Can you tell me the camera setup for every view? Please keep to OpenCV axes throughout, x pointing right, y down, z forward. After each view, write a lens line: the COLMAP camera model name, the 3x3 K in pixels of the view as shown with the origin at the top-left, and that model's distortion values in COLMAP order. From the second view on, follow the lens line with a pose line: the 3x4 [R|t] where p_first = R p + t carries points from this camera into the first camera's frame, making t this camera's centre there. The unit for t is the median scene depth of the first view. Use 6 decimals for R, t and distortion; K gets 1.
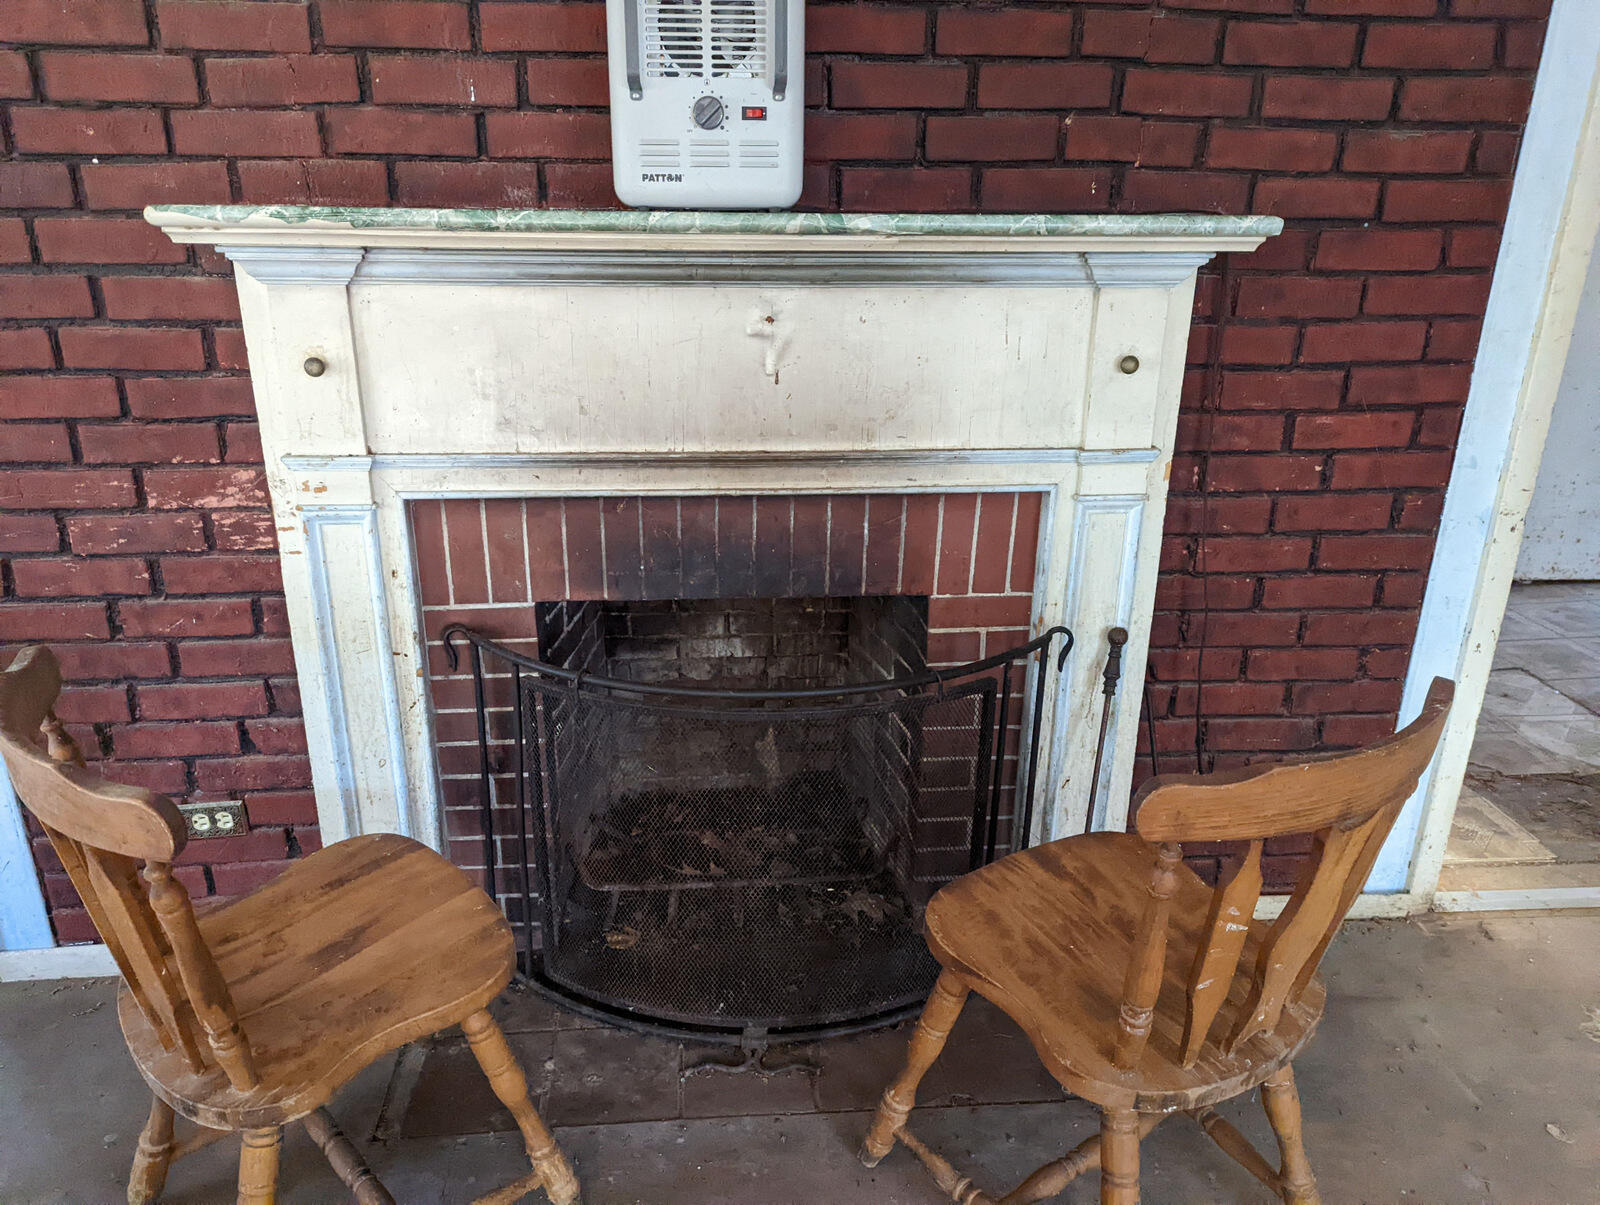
lens RADIAL K [[1136.9, 0, 772.4], [0, 1136.9, 594.3], [0, 0, 1]] dist [0.031248, -0.003273]
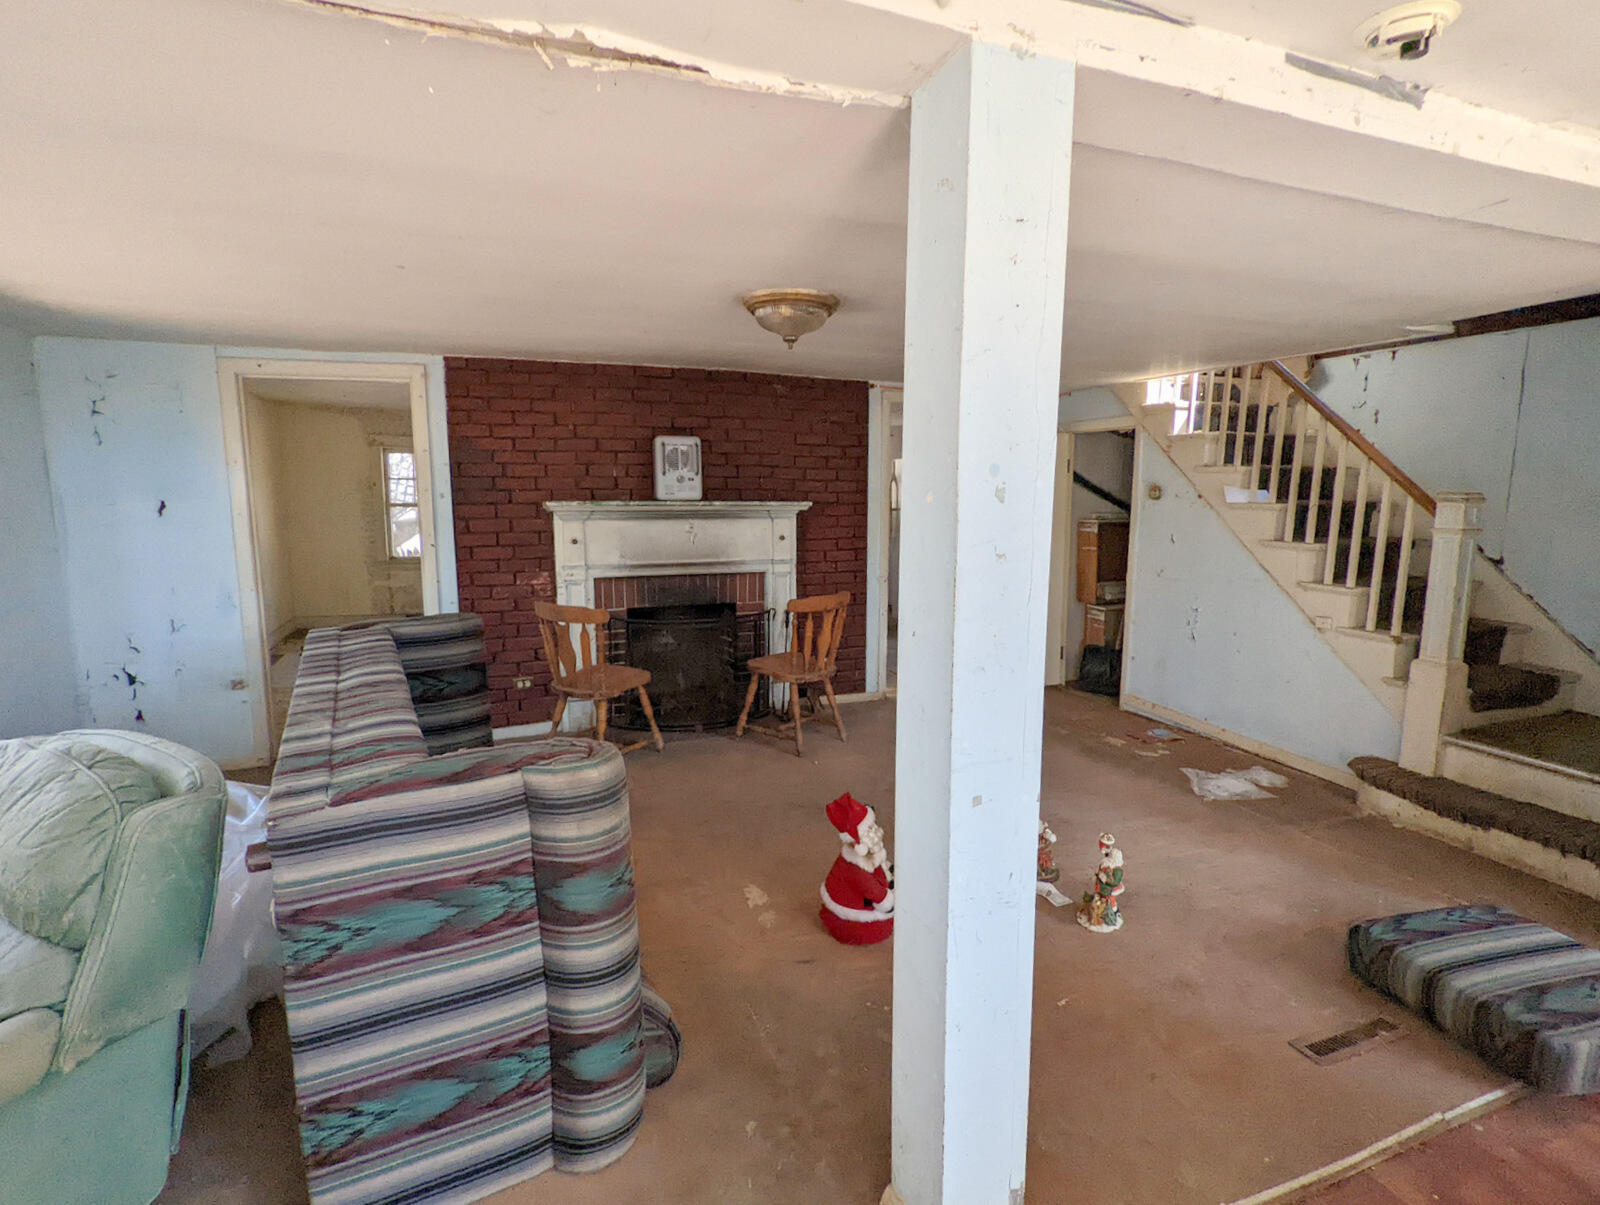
lens RADIAL K [[752.4, 0, 800.0], [0, 752.4, 602.5], [0, 0, 1]] dist [-0.000440, -0.000013]
pose [[0.954971, -0.047885, 0.292808, -0.406295], [0.104477, 0.977953, -0.180811, 0.500499], [-0.277694, 0.203261, 0.938920, -1.430036]]
